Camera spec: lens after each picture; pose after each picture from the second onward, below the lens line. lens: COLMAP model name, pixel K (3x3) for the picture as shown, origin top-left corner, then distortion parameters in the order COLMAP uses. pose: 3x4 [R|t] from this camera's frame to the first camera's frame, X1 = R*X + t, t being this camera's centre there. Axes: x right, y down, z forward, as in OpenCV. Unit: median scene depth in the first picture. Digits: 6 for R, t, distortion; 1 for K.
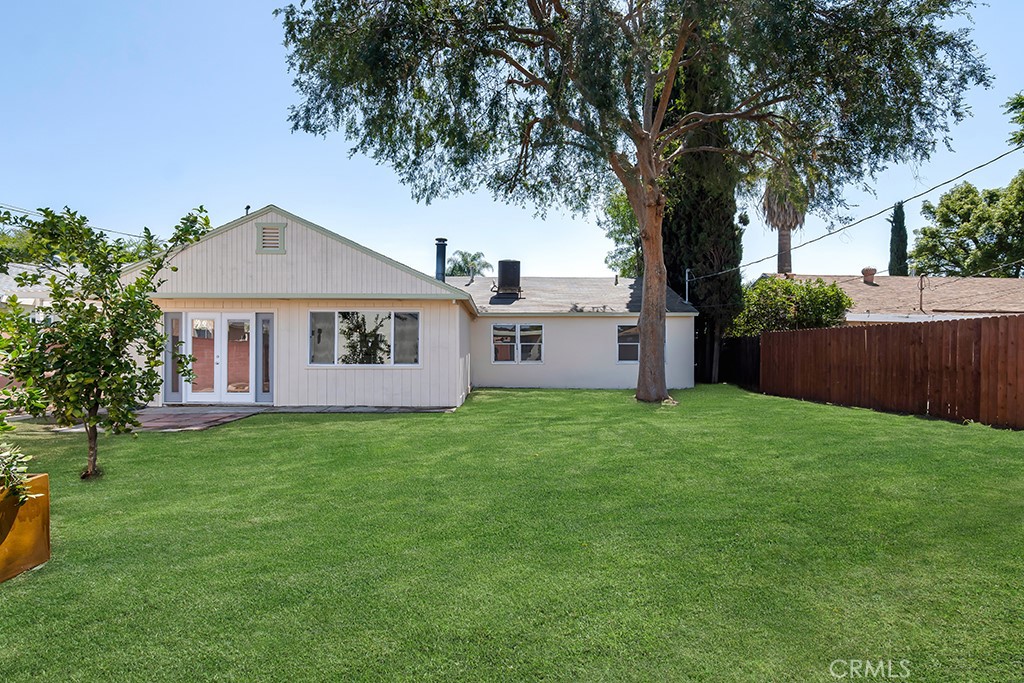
lens RADIAL K [[473.6, 0, 516.4], [0, 473.6, 350.9], [0, 0, 1]] dist [-0.000127, -0.000084]
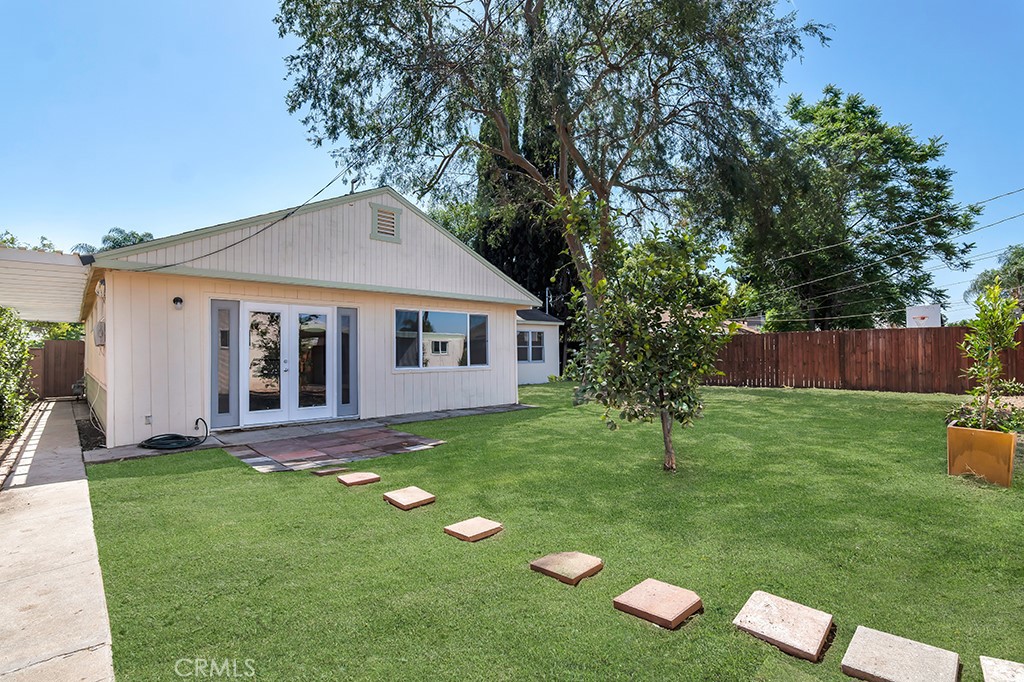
lens RADIAL K [[473.6, 0, 516.4], [0, 473.6, 350.4], [0, 0, 1]] dist [-0.000127, -0.000084]
pose [[0.757704, -0.003820, 0.652587, -0.851985], [0.010867, 0.999918, -0.006765, 0.002854], [-0.652507, 0.012218, 0.757684, 0.179658]]
